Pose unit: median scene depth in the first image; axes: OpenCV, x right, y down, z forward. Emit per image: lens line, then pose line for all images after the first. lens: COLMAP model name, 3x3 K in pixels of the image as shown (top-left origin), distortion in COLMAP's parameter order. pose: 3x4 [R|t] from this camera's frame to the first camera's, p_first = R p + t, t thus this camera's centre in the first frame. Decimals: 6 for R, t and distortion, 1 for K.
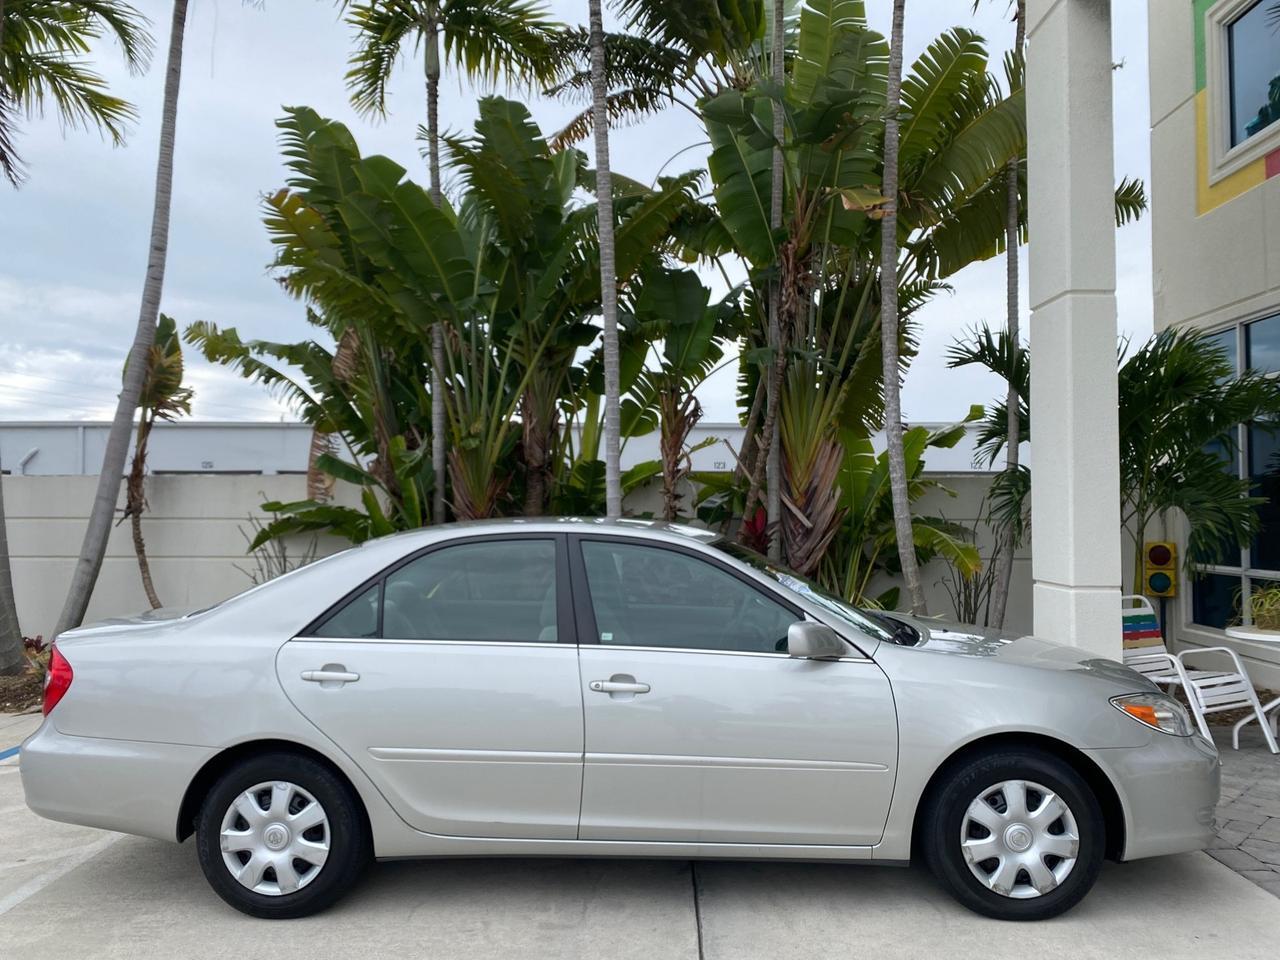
lens RADIAL K [[980.8, 0, 638.3], [0, 980.8, 477.0], [0, 0, 1]] dist [0.032569, -0.033236]
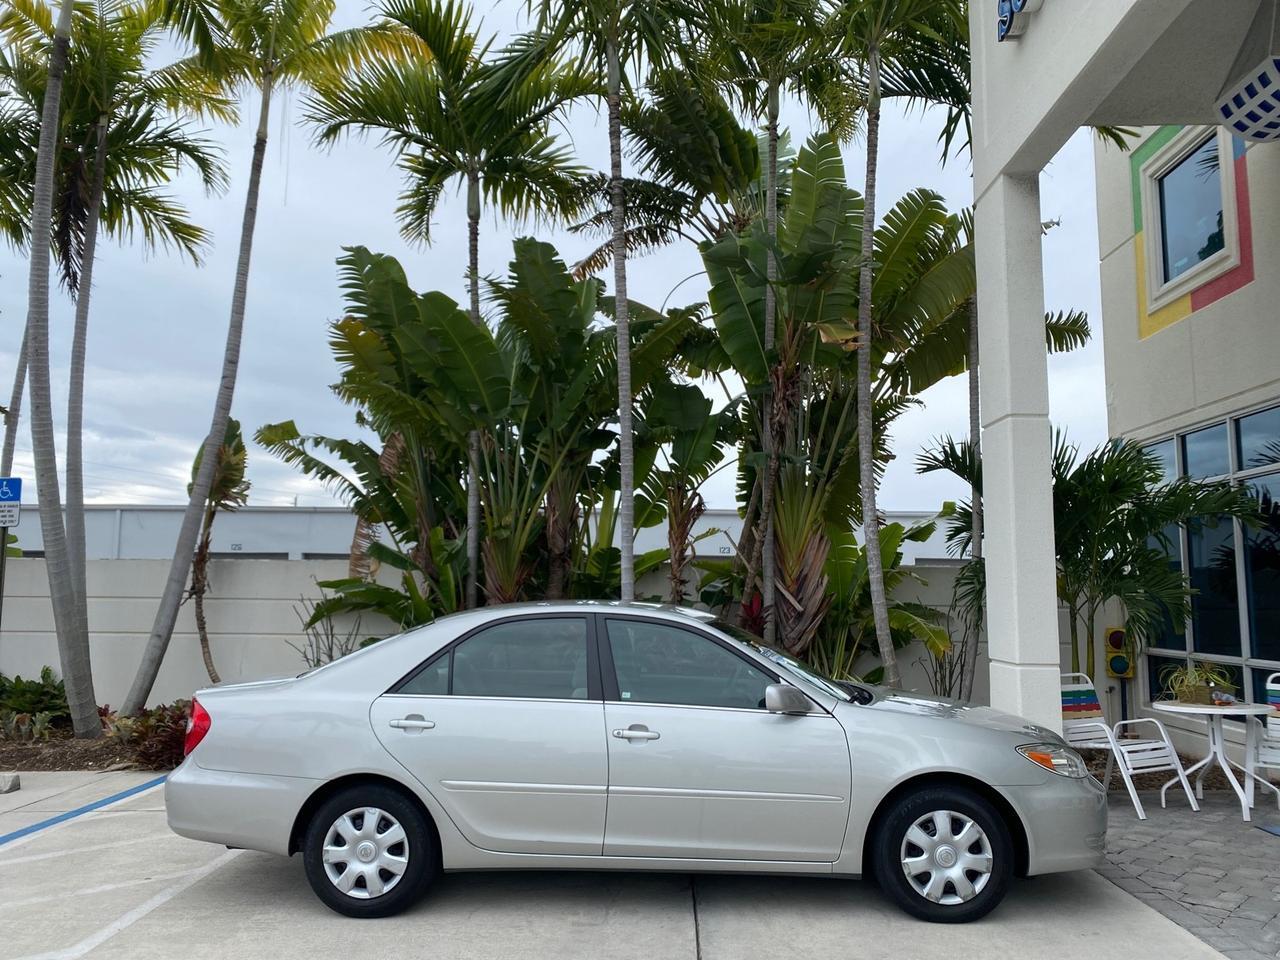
lens RADIAL K [[980.8, 0, 638.4], [0, 980.8, 475.2], [0, 0, 1]] dist [0.032569, -0.033236]
pose [[0.999942, 0.007240, -0.007933, -0.003414], [-0.007884, 0.996397, -0.084442, -0.006946], [0.007293, 0.084500, 0.996397, -0.132893]]
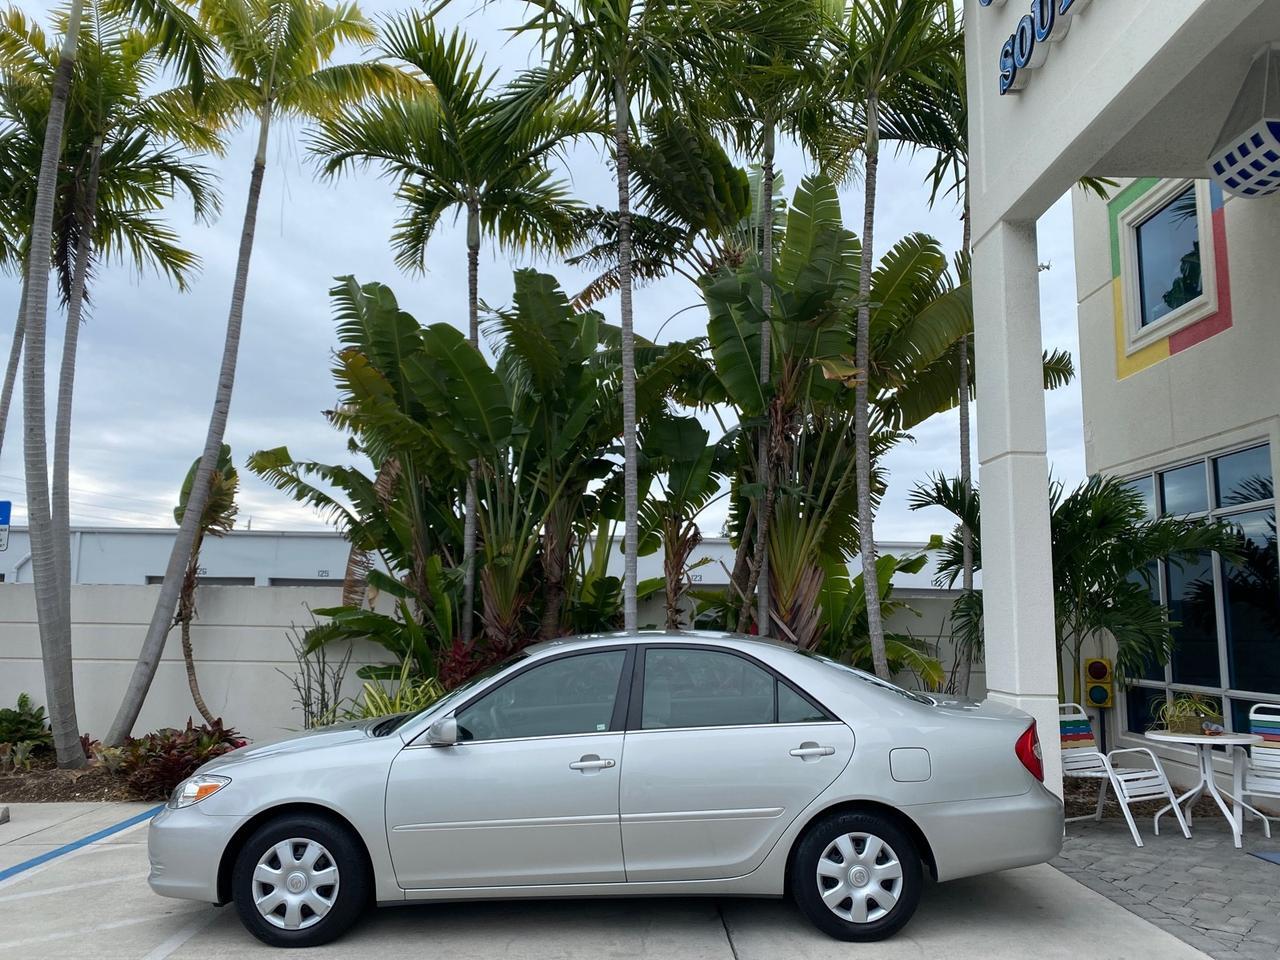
lens RADIAL K [[980.8, 0, 641.3], [0, 980.8, 476.3], [0, 0, 1]] dist [0.032569, -0.033236]
pose [[0.999048, 0.019661, 0.038947, -0.051011], [-0.015252, 0.993768, -0.110421, -0.009680], [-0.040875, 0.109722, 0.993121, -0.144655]]
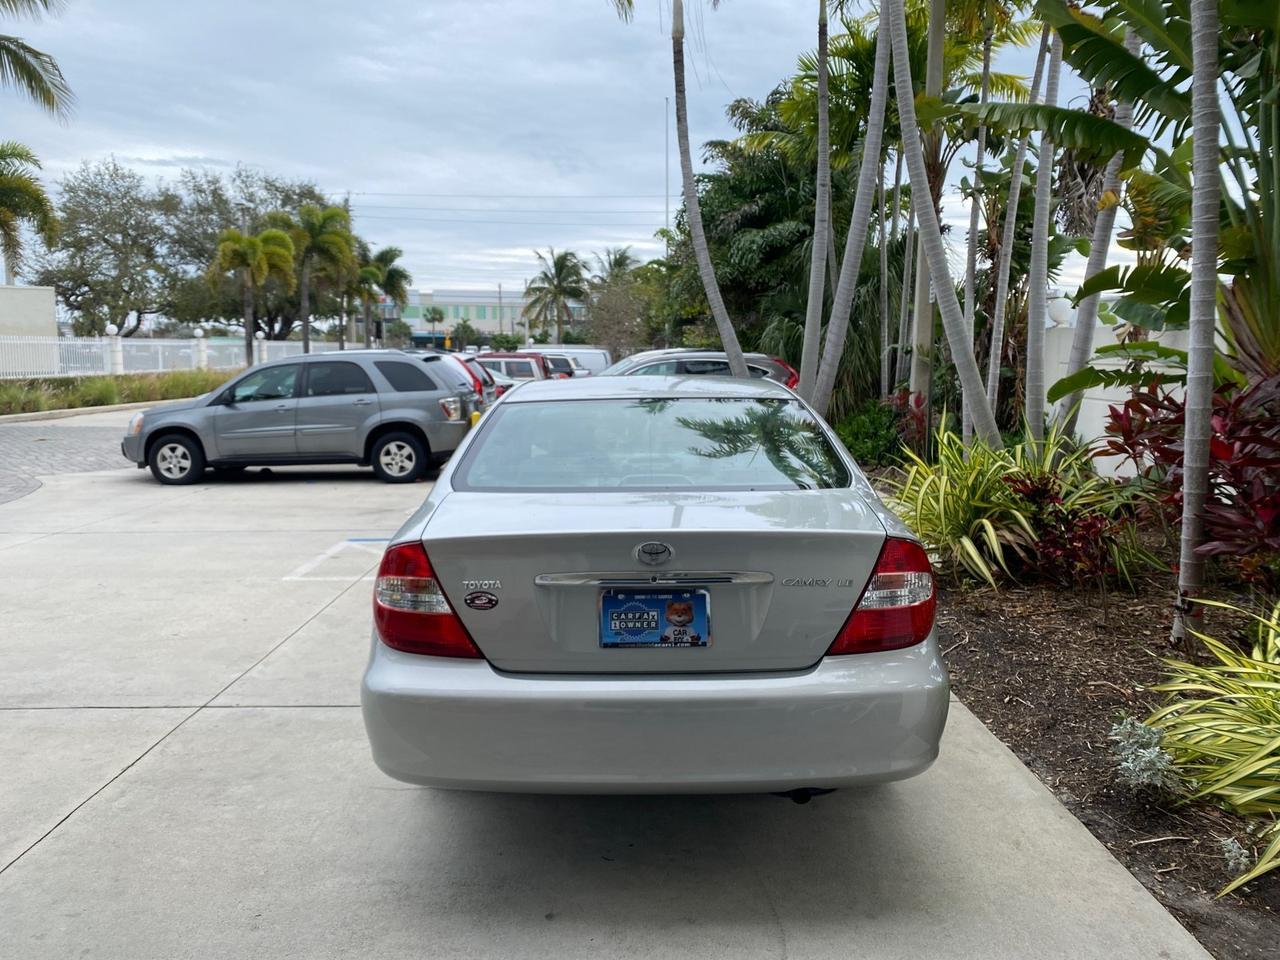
lens RADIAL K [[980.8, 0, 638.6], [0, 980.8, 482.6], [0, 0, 1]] dist [0.032569, -0.033236]
pose [[0.029796, 0.133403, -0.990614, 0.517414], [0.032004, 0.990418, 0.134339, 0.007960], [0.999044, -0.035706, 0.025241, 0.509664]]
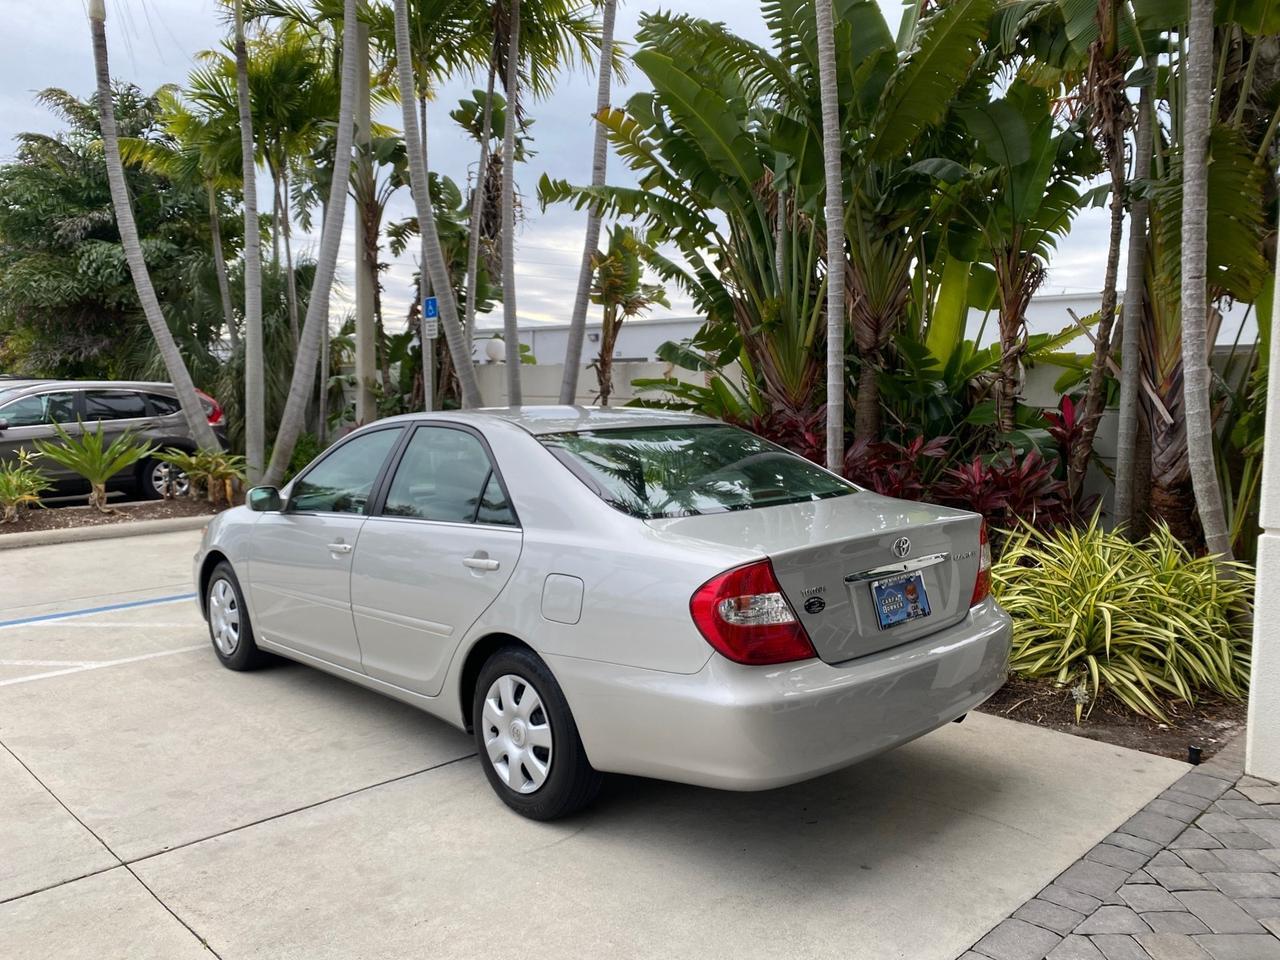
lens RADIAL K [[980.8, 0, 638.7], [0, 980.8, 480.3], [0, 0, 1]] dist [0.032569, -0.033236]
pose [[0.709341, 0.073726, -0.700999, 0.410913], [0.014774, 0.992741, 0.119359, -0.001676], [0.704711, -0.095023, 0.703103, 0.183030]]
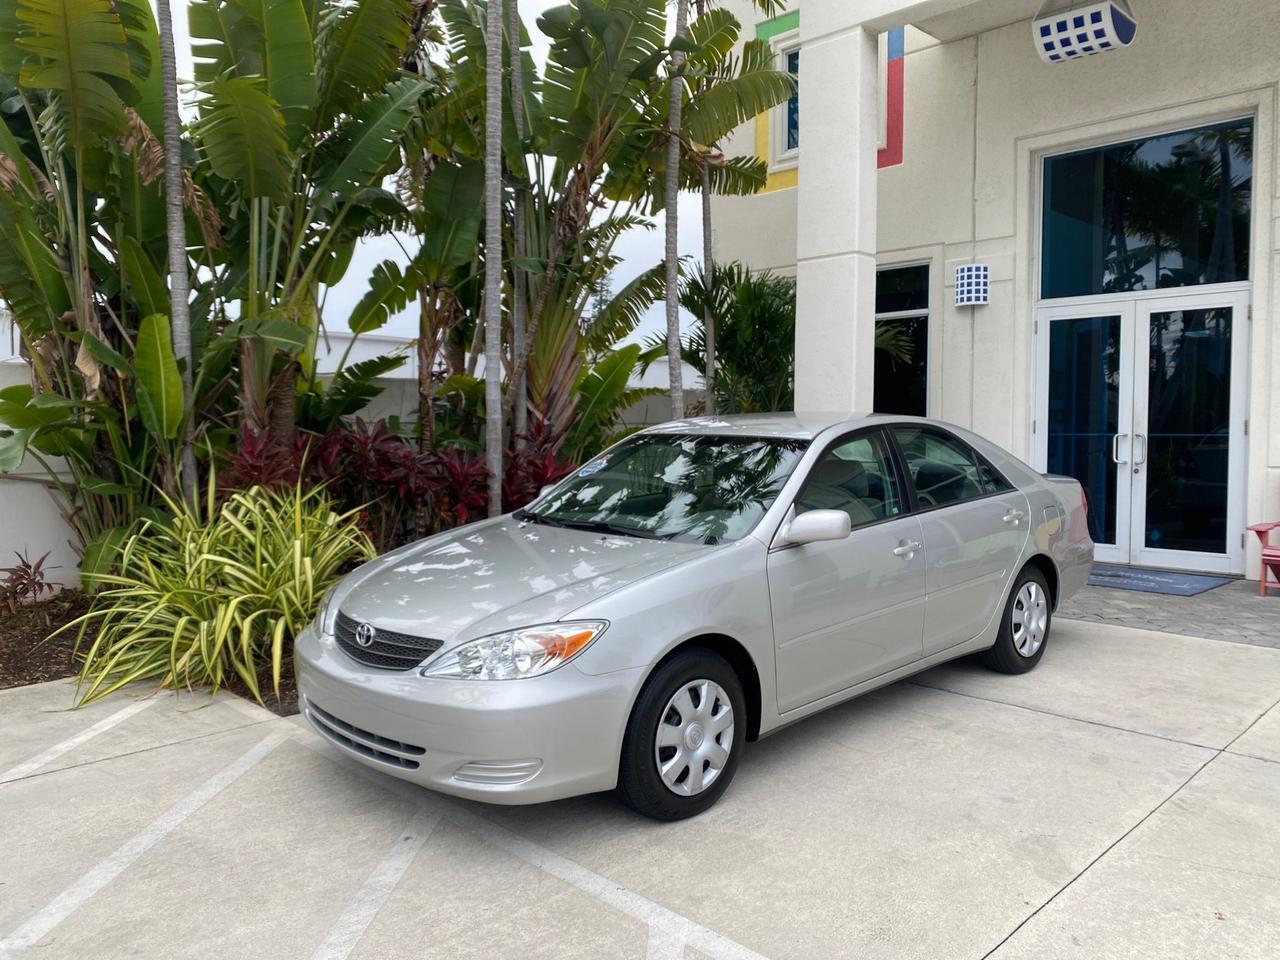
lens RADIAL K [[980.8, 0, 638.1], [0, 980.8, 477.5], [0, 0, 1]] dist [0.032569, -0.033236]
pose [[0.700410, -0.040777, 0.712575, -0.527582], [-0.023344, 0.996524, 0.079972, 0.014710], [-0.713359, -0.072648, 0.697023, 0.168318]]
